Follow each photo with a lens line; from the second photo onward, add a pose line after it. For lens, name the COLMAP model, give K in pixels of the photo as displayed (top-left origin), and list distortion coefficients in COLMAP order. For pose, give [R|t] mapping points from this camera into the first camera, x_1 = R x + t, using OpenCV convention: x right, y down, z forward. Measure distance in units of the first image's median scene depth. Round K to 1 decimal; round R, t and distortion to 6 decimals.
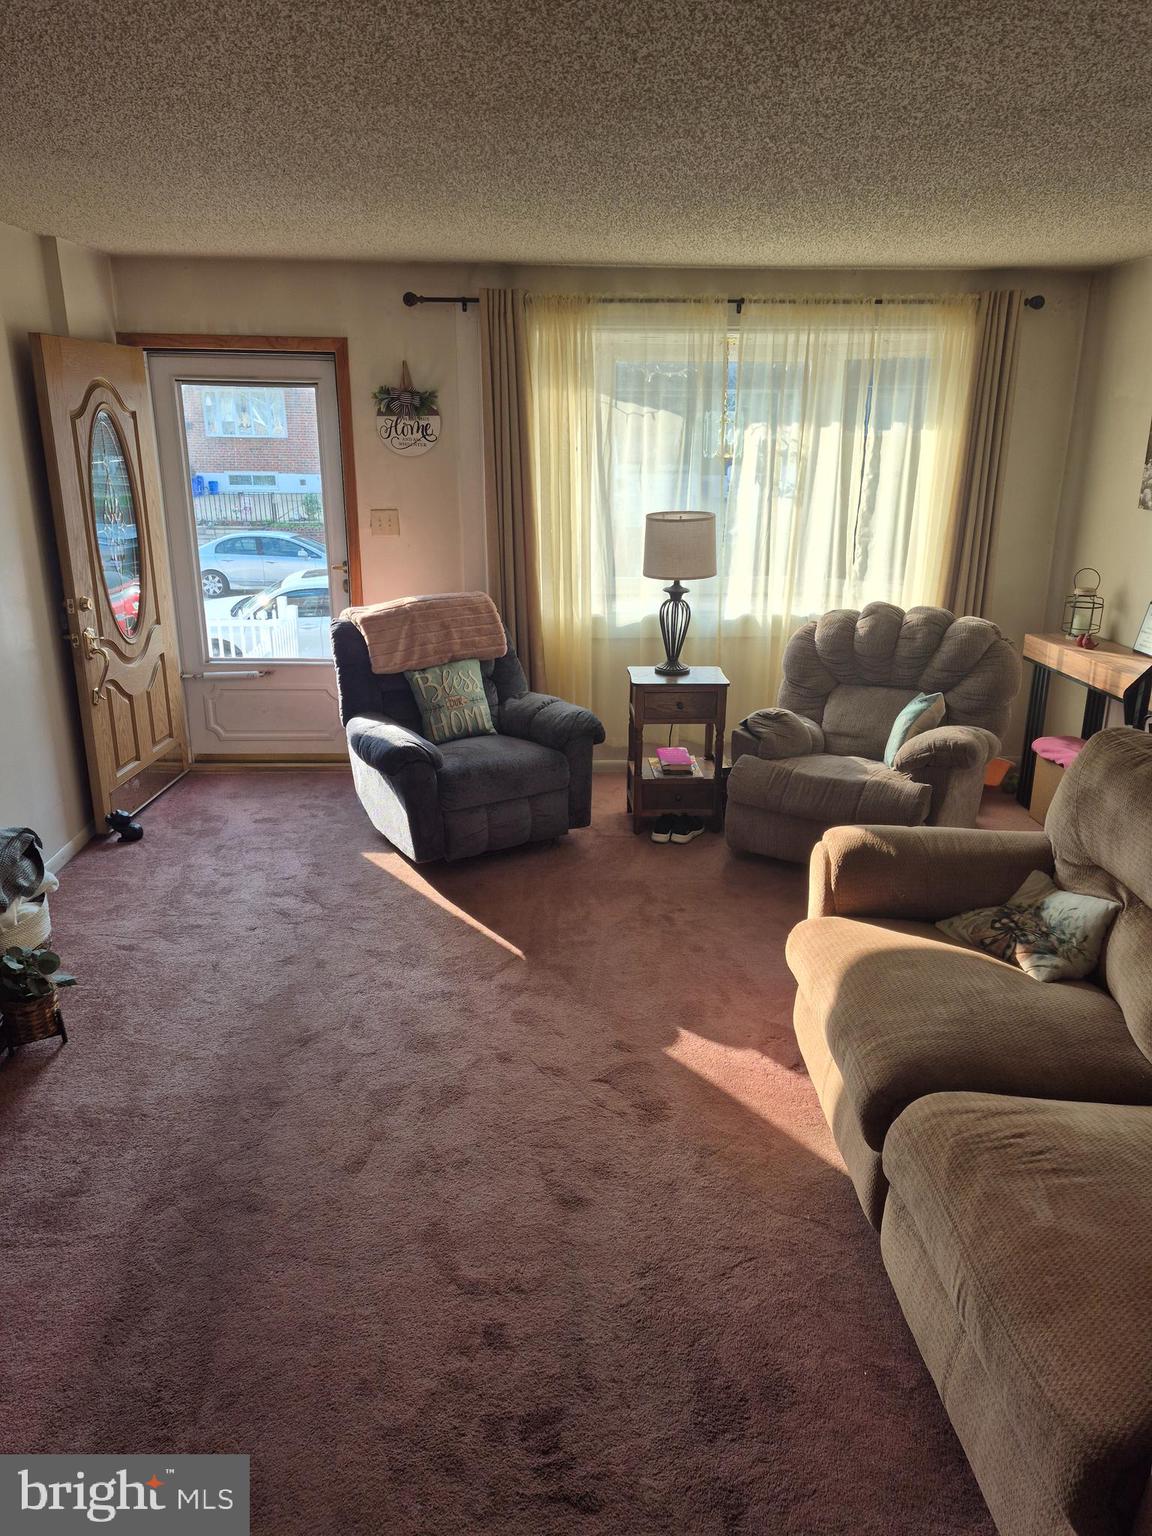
lens RADIAL K [[1063.4, 0, 573.2], [0, 1063.4, 743.5], [0, 0, 1]] dist [0.095749, -0.111135]
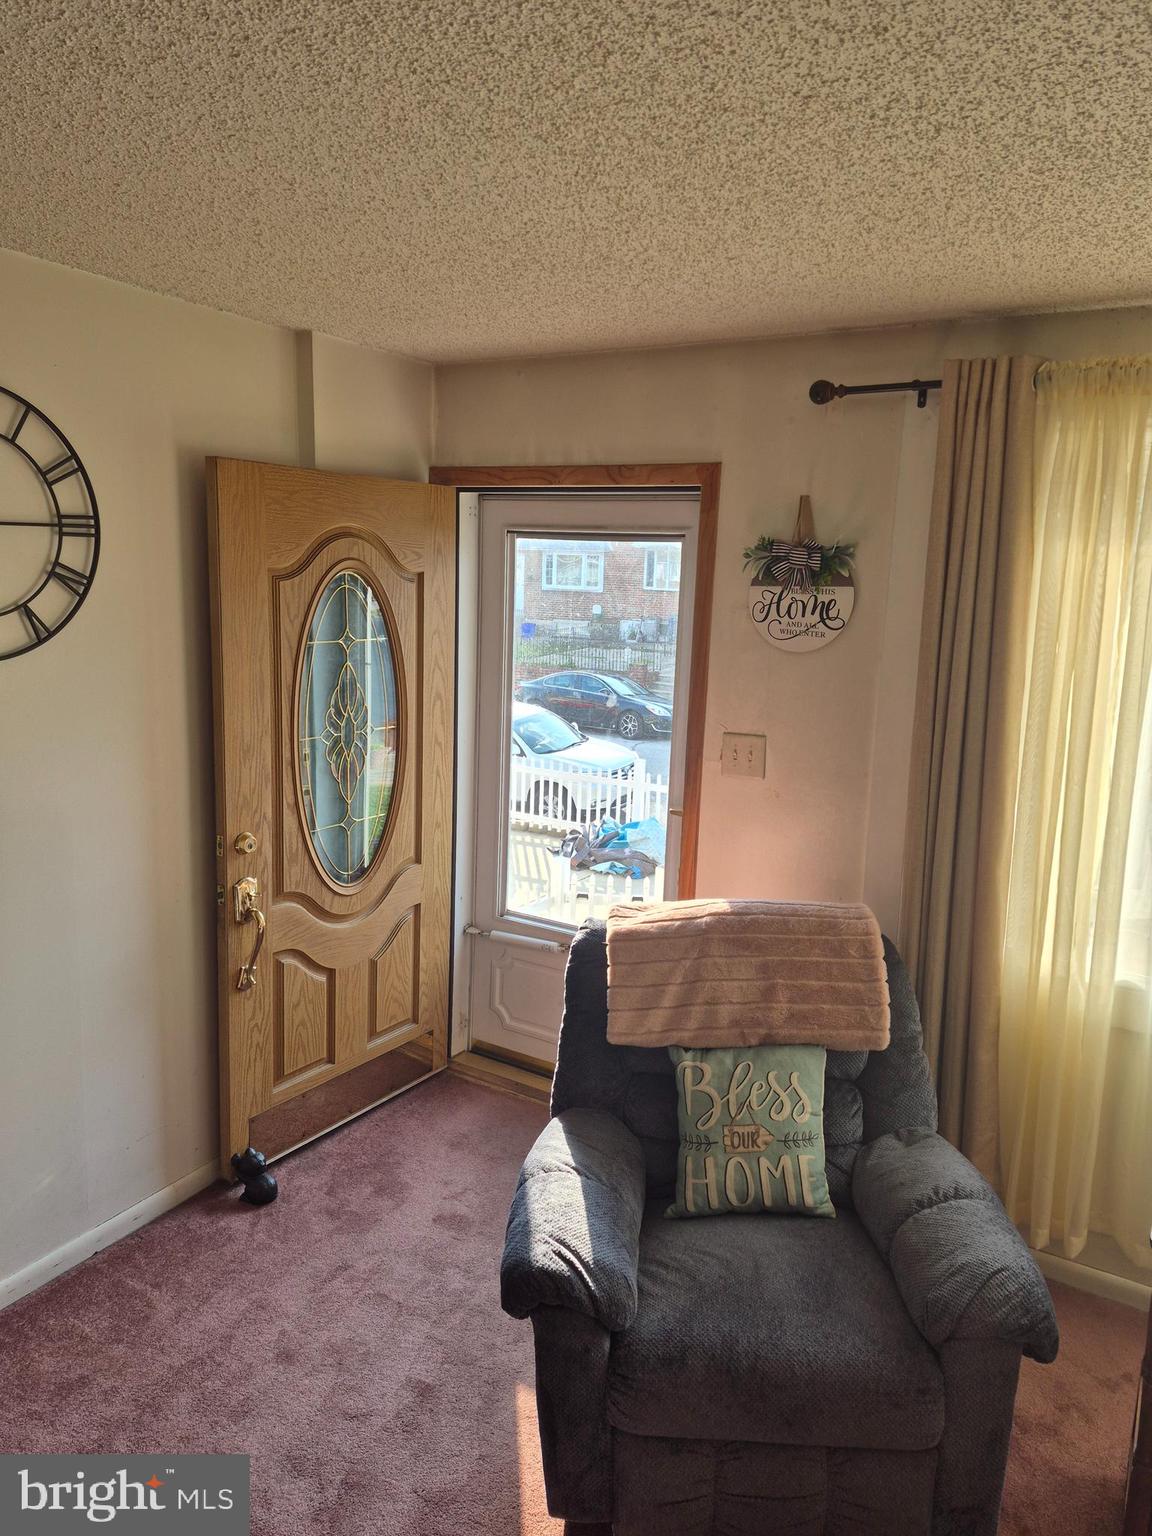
lens RADIAL K [[1063.4, 0, 568.8], [0, 1063.4, 758.1], [0, 0, 1]] dist [0.095749, -0.111135]
pose [[0.841944, 0.114432, -0.527291, 0.064031], [-0.182433, 0.980071, -0.078603, -0.156290], [0.507788, 0.162375, 0.846041, 0.495630]]
